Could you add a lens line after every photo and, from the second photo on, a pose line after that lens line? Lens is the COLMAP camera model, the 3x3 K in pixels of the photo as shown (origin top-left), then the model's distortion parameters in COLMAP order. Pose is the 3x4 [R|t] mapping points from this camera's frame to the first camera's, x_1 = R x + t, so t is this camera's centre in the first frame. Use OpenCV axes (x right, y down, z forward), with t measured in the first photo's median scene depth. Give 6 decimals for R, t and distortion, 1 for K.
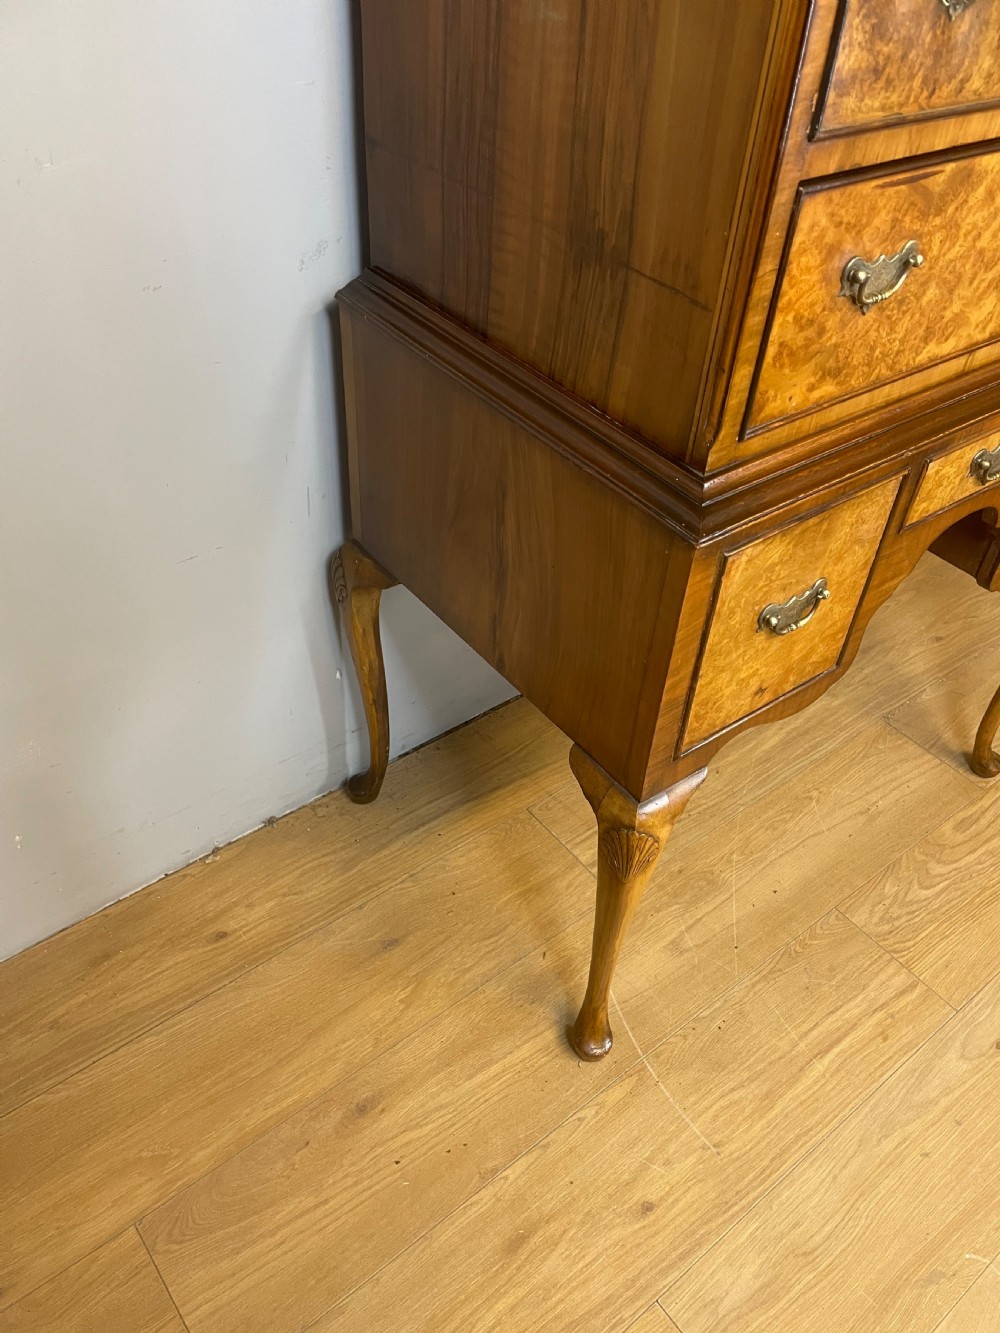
lens RADIAL K [[1012.9, 0, 506.2], [0, 1012.9, 679.2], [0, 0, 1]] dist [0.091618, -0.118228]
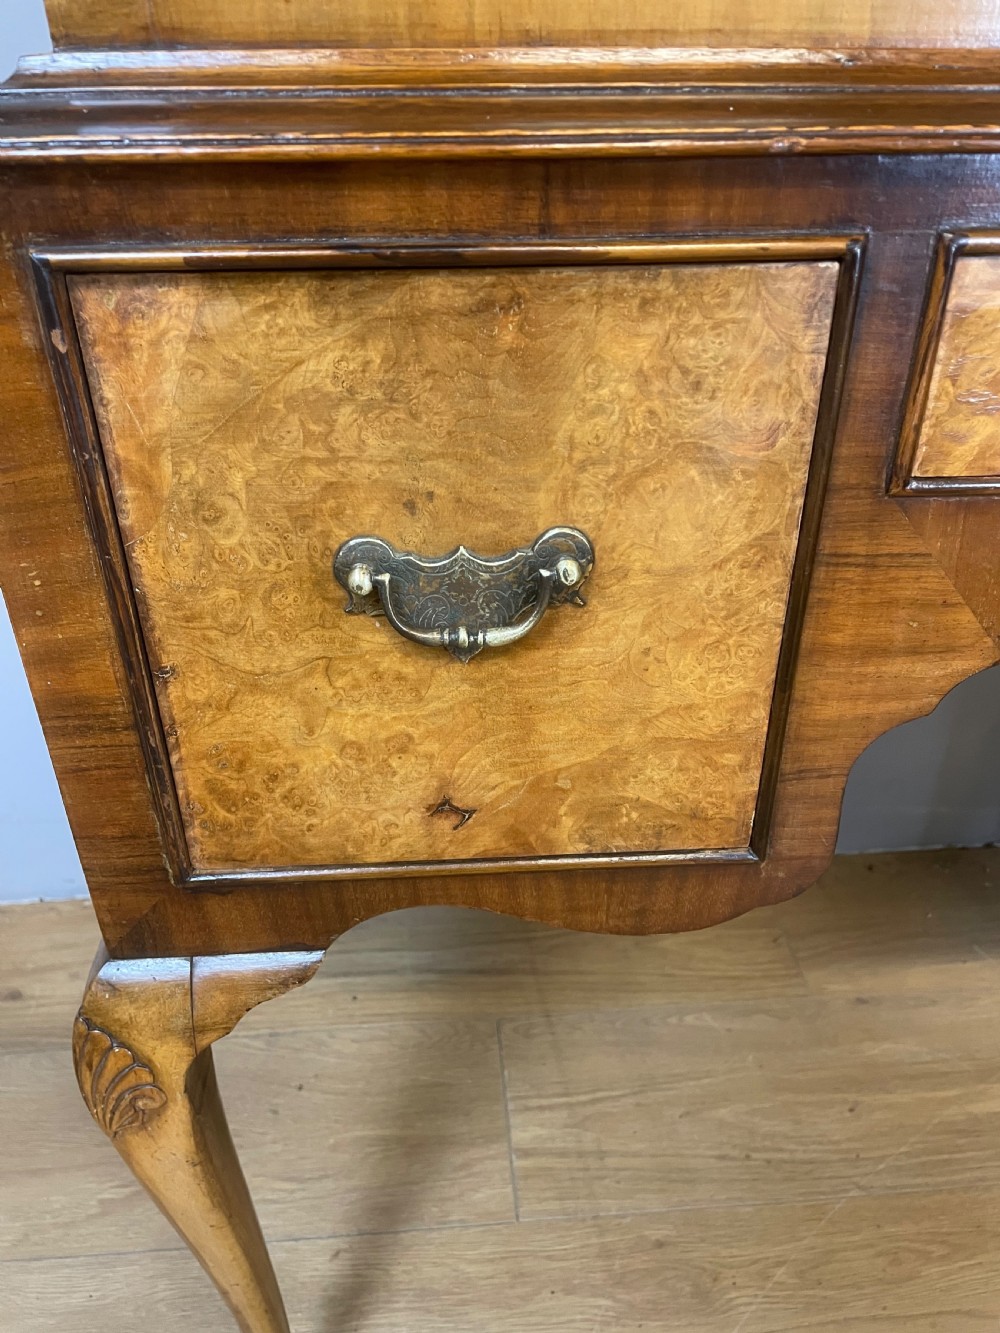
lens RADIAL K [[1012.9, 0, 490.6], [0, 1012.9, 680.7], [0, 0, 1]] dist [0.091618, -0.118228]
pose [[0.826913, 0.242271, -0.507465, 0.415451], [-0.338525, 0.935056, -0.105216, 0.000589], [0.449017, 0.258794, 0.855225, 0.588723]]
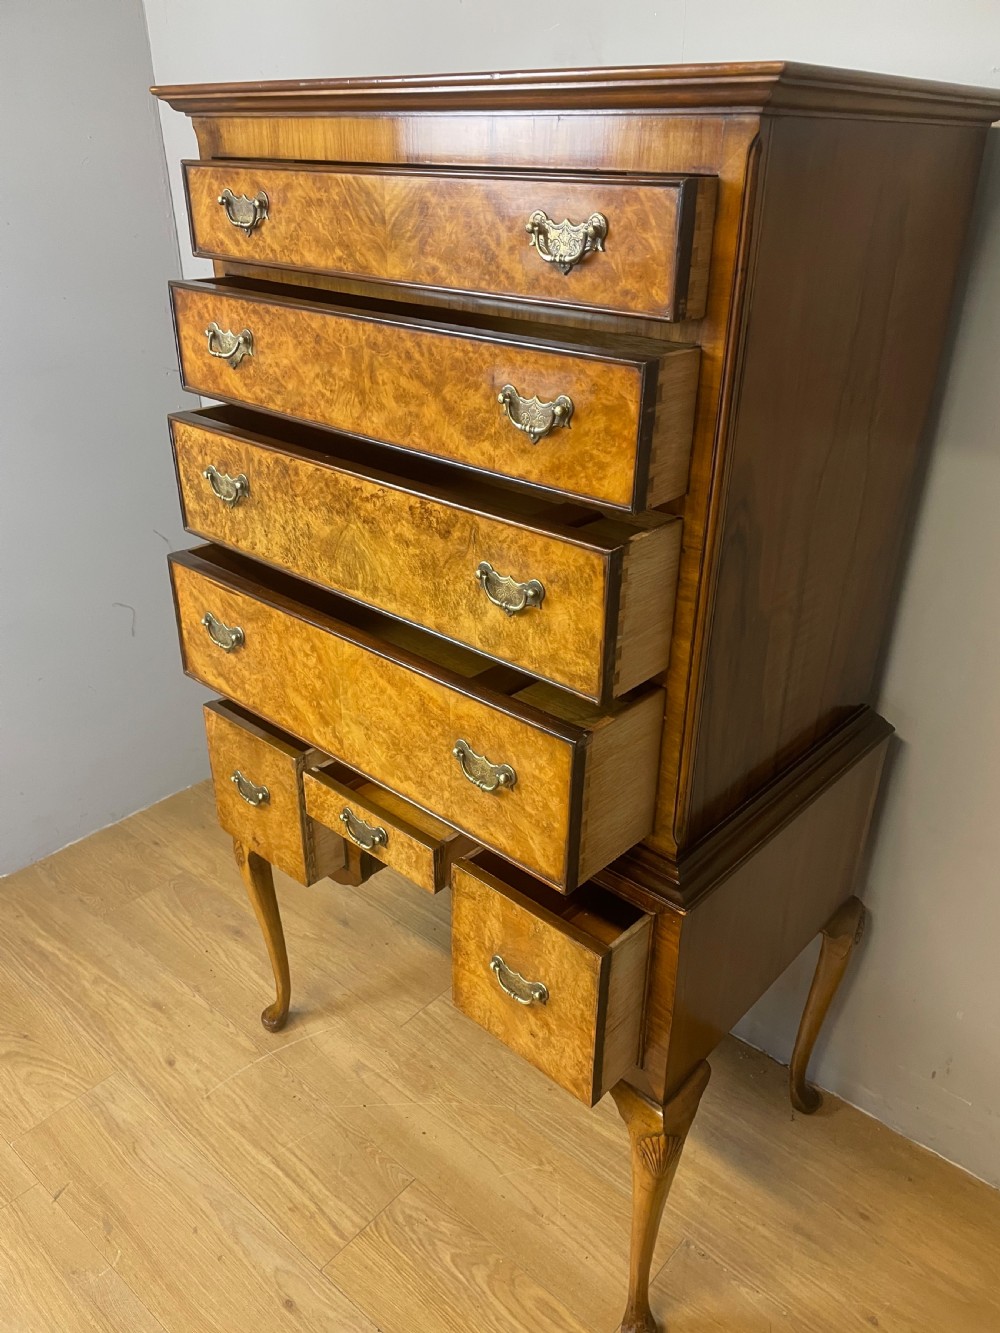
lens RADIAL K [[1012.9, 0, 509.4], [0, 1012.9, 666.5], [0, 0, 1]] dist [0.091618, -0.118228]
pose [[0.190292, 0.406176, -0.893762, 1.462177], [-0.657653, 0.728672, 0.191128, -0.697768], [0.728890, 0.551415, 0.405784, 0.468212]]
